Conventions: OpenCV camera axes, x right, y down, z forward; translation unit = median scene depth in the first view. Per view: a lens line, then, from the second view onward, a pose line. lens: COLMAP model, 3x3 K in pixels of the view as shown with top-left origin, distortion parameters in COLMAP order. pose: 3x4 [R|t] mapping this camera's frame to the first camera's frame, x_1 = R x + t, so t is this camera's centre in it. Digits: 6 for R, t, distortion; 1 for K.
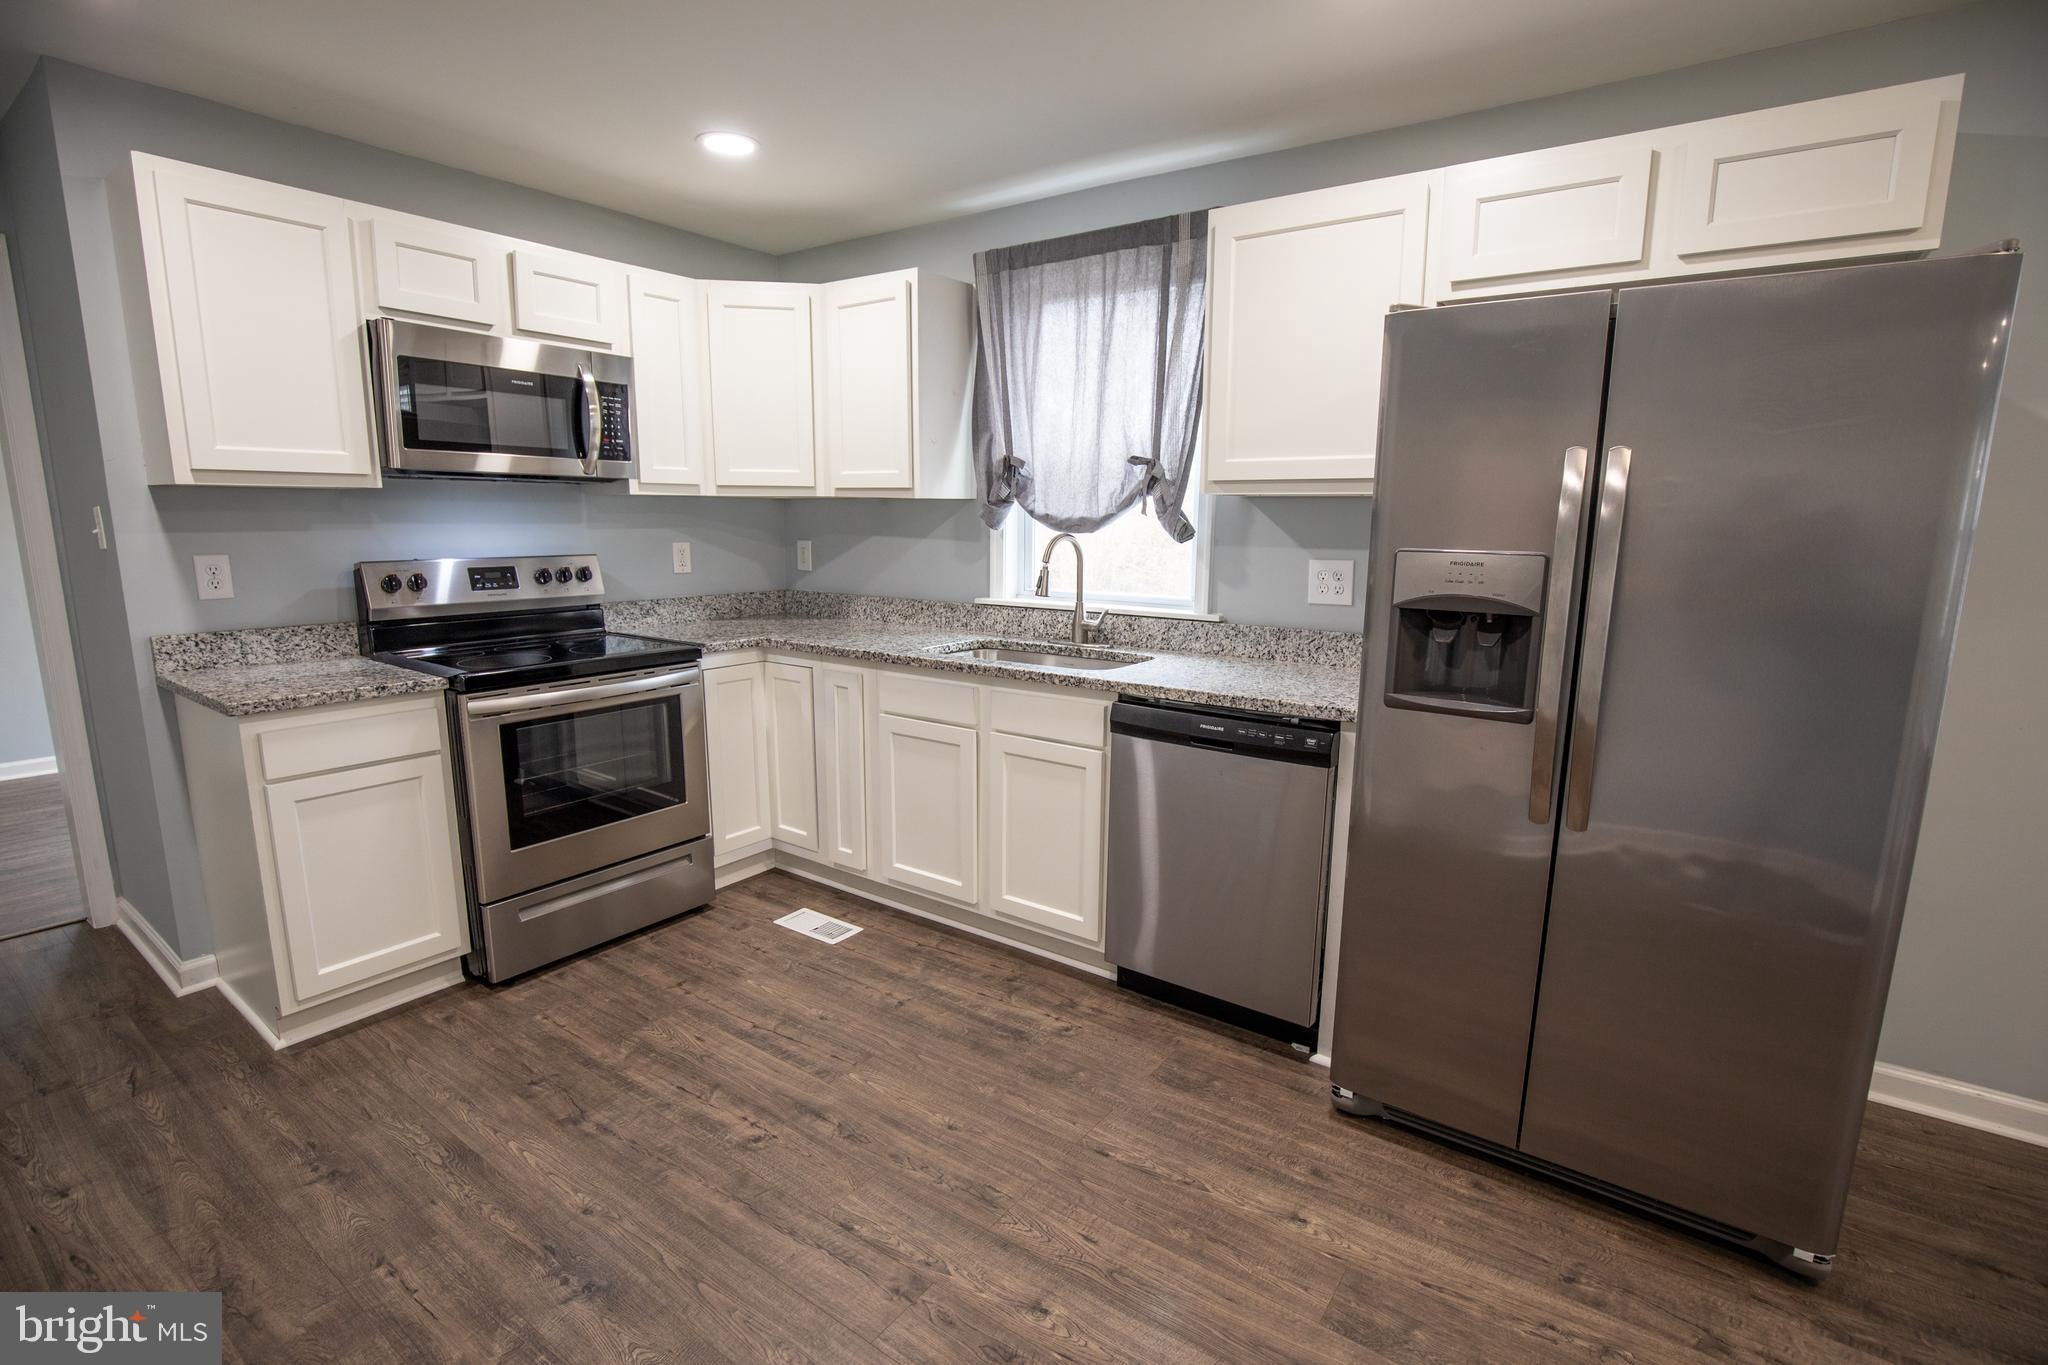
lens RADIAL K [[941.1, 0, 1039.5], [0, 941.1, 679.1], [0, 0, 1]] dist [-0.026261, 0.001731]
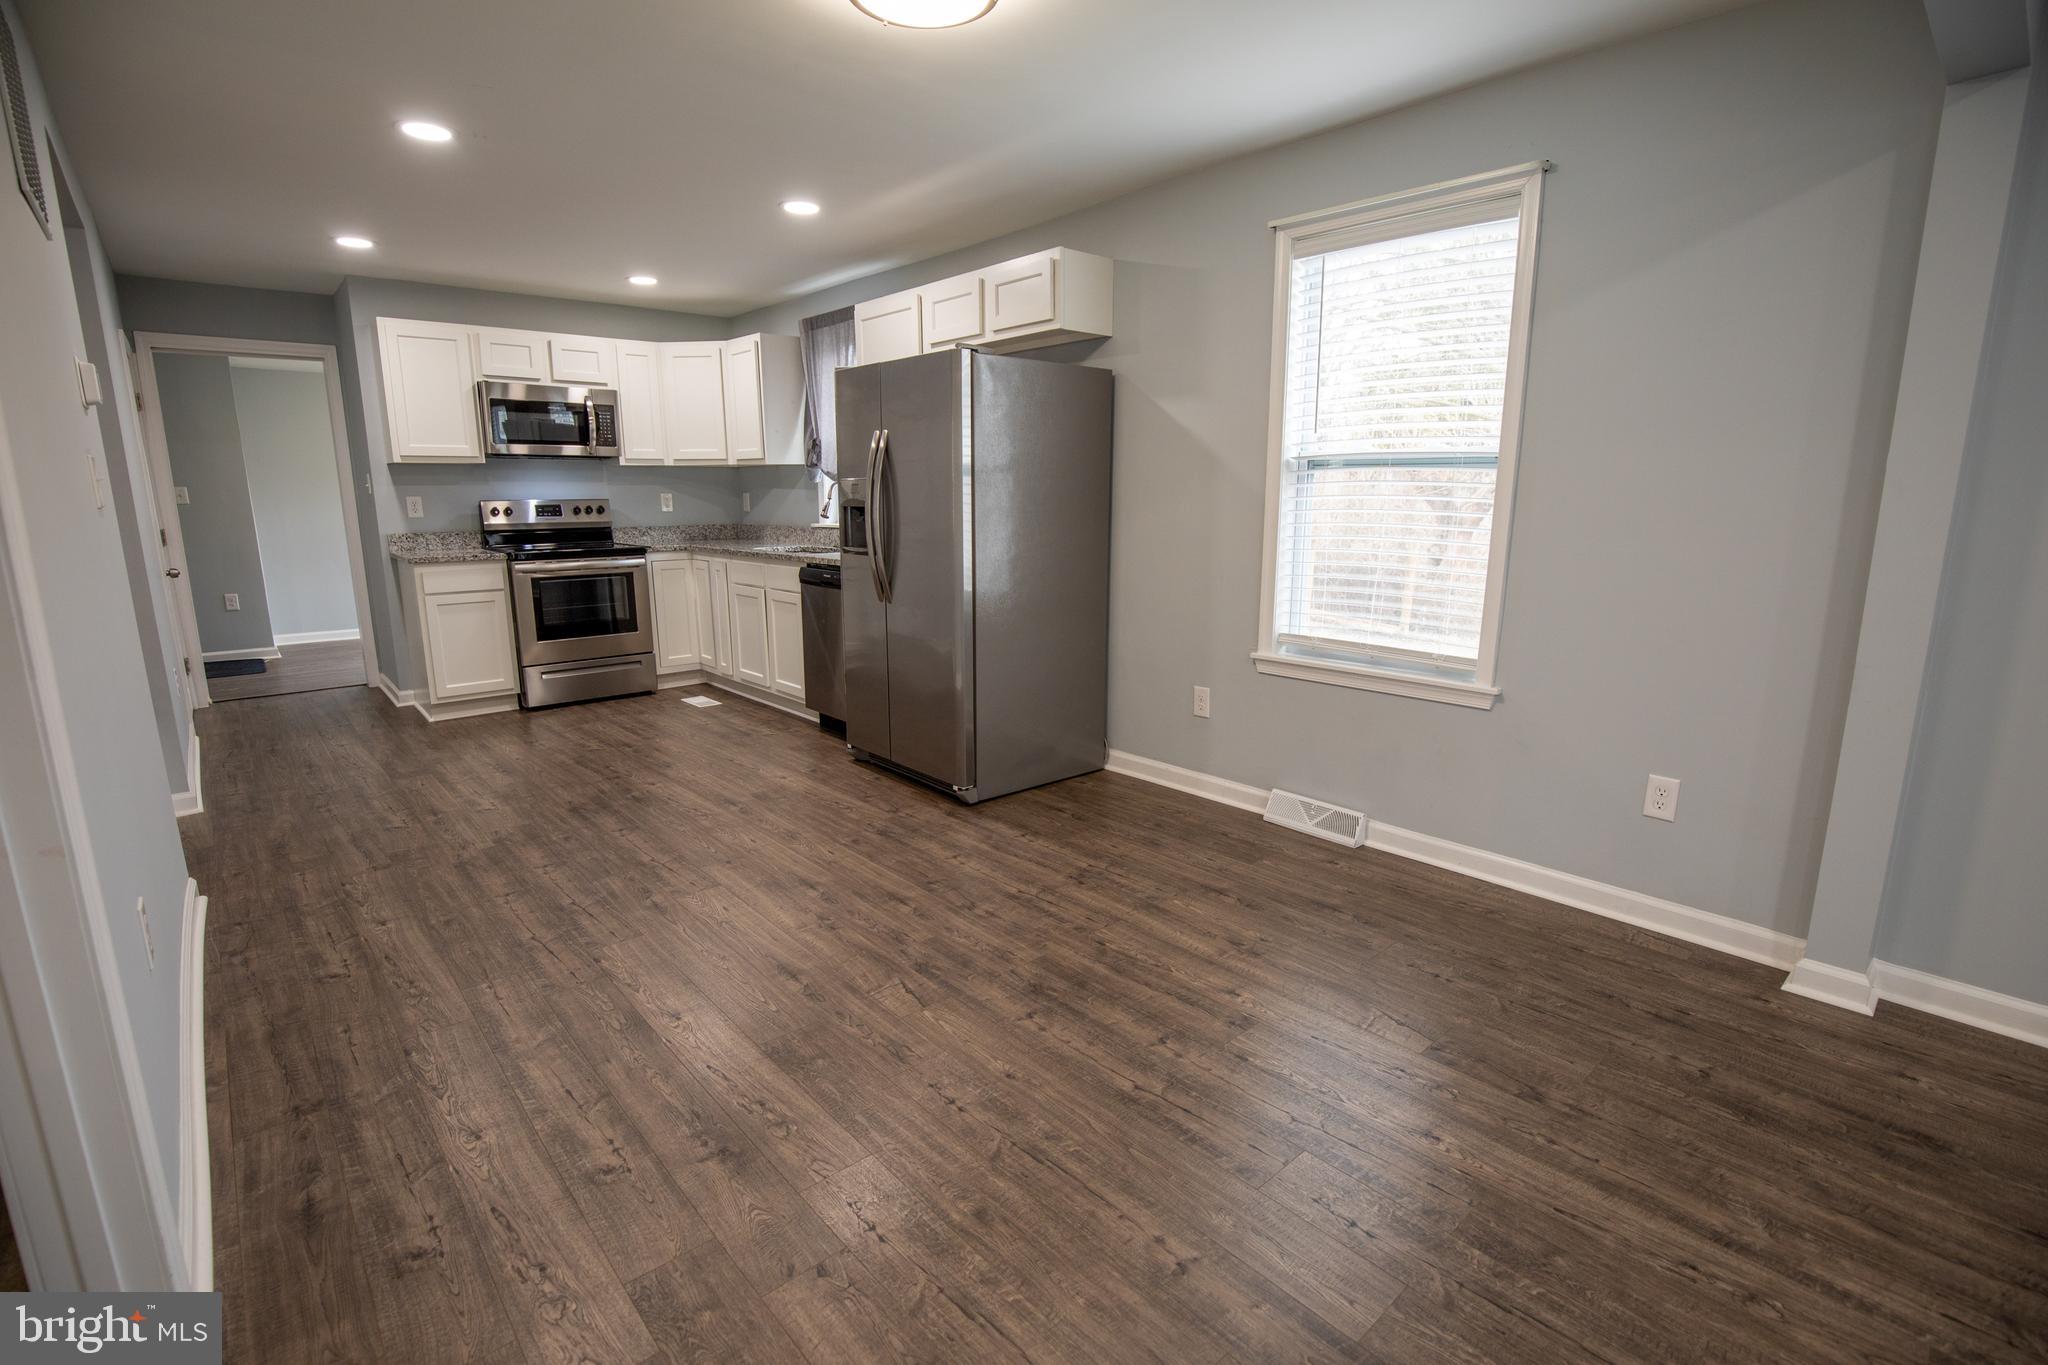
lens RADIAL K [[924.1, 0, 1048.1], [0, 924.1, 689.3], [0, 0, 1]] dist [-0.039391, 0.000134]
pose [[0.978001, 0.034615, -0.205710, 0.841721], [-0.026952, 0.998839, 0.039939, 0.160857], [0.206853, -0.033516, 0.977798, -0.646259]]
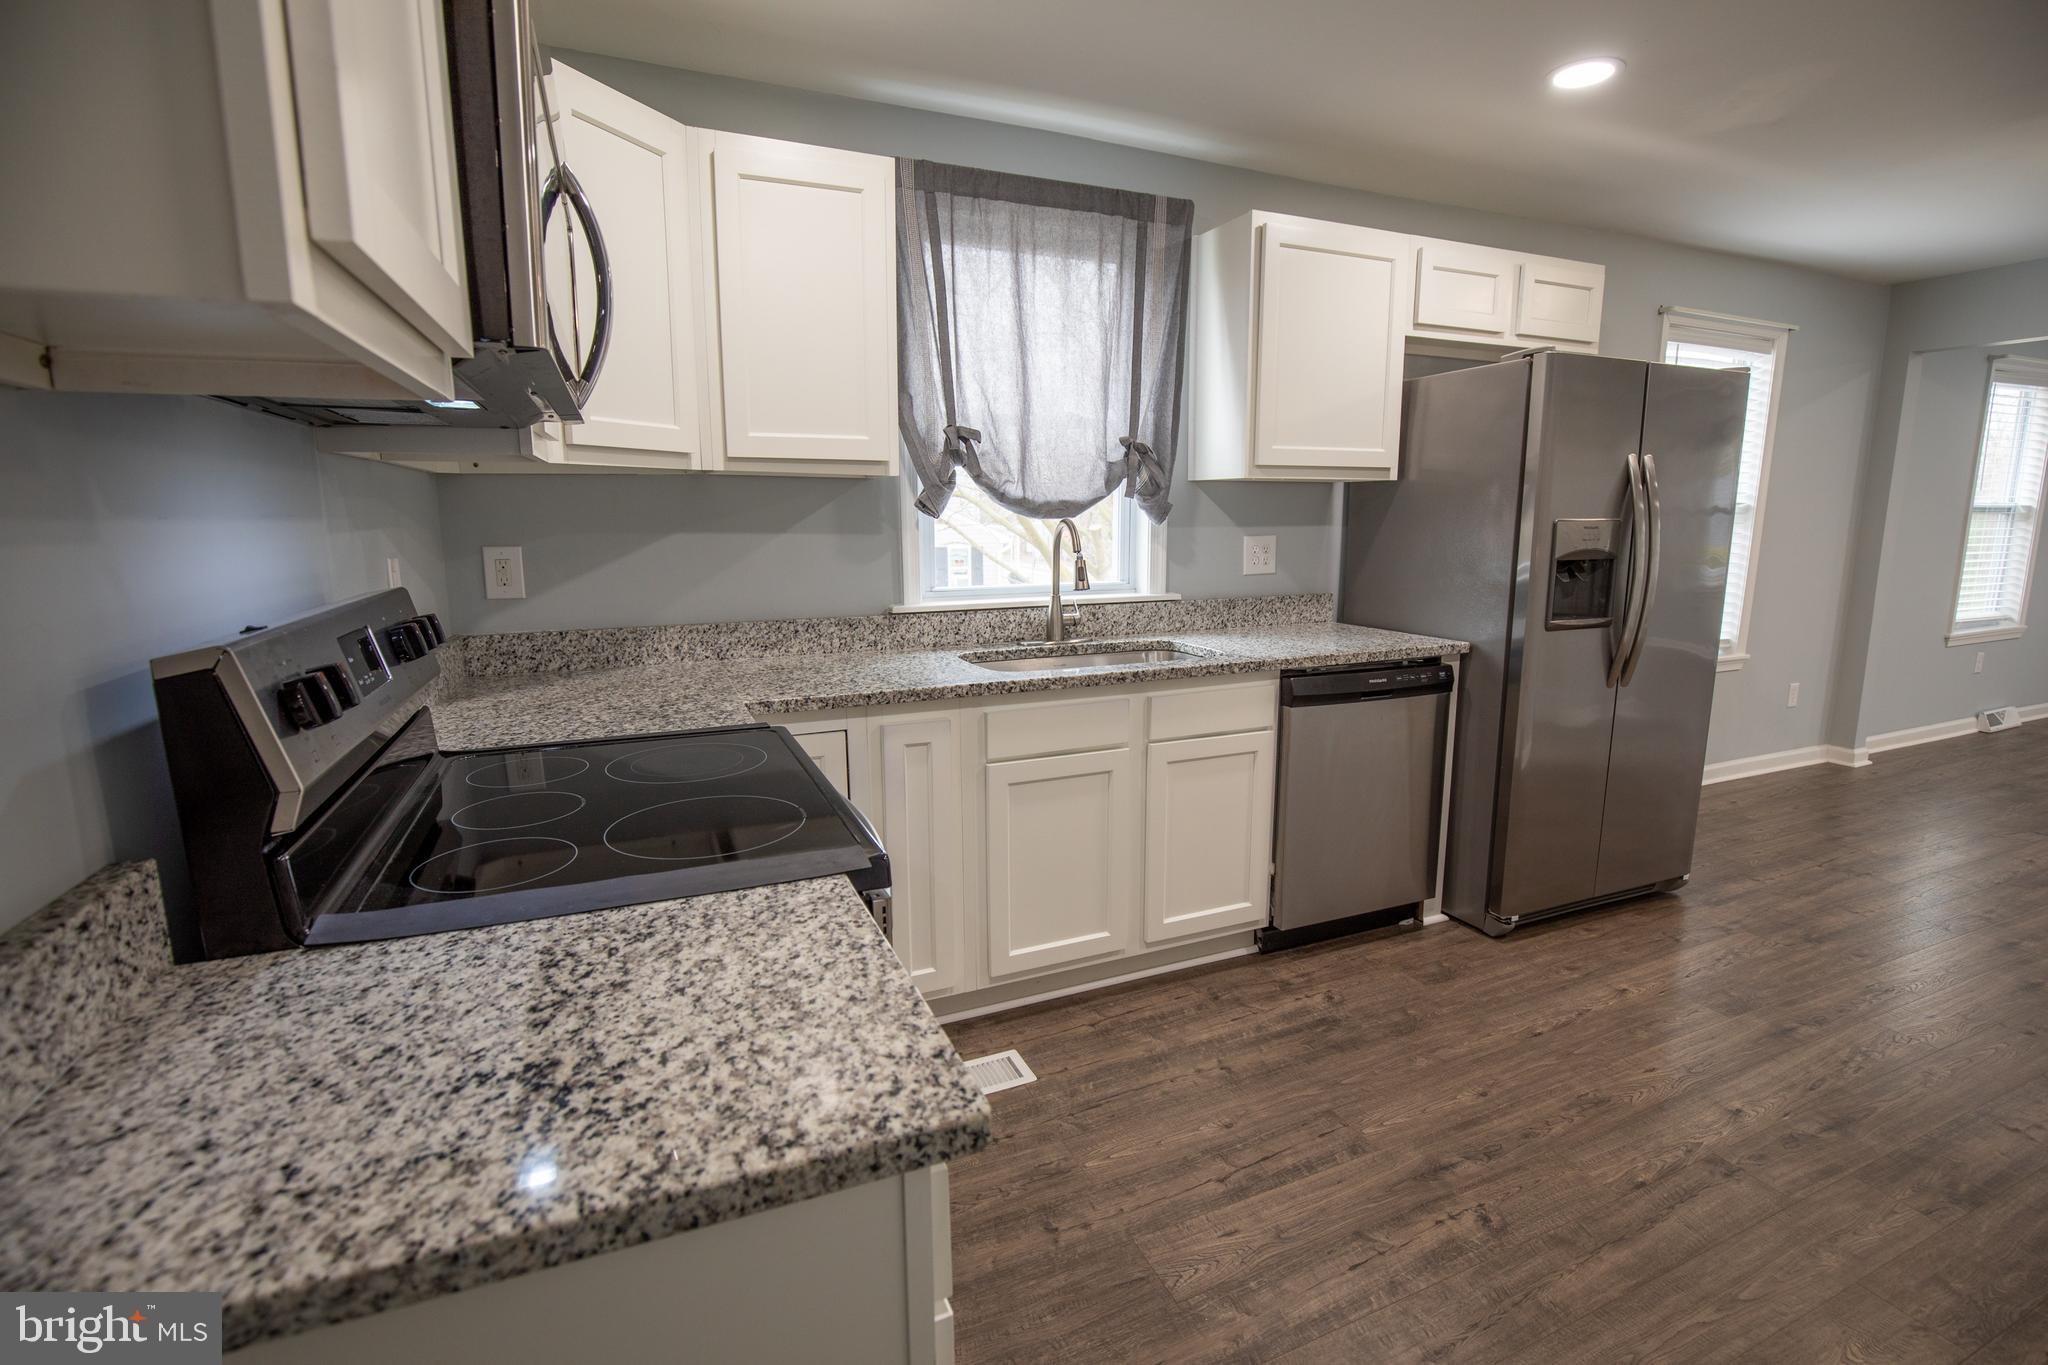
lens RADIAL K [[941.1, 0, 1039.5], [0, 941.1, 679.1], [0, 0, 1]] dist [-0.026261, 0.001731]
pose [[0.517726, -0.161188, 0.840225, -0.806585], [0.154431, 0.983567, 0.093530, -0.098482], [-0.841493, 0.081334, 0.534111, 0.592003]]
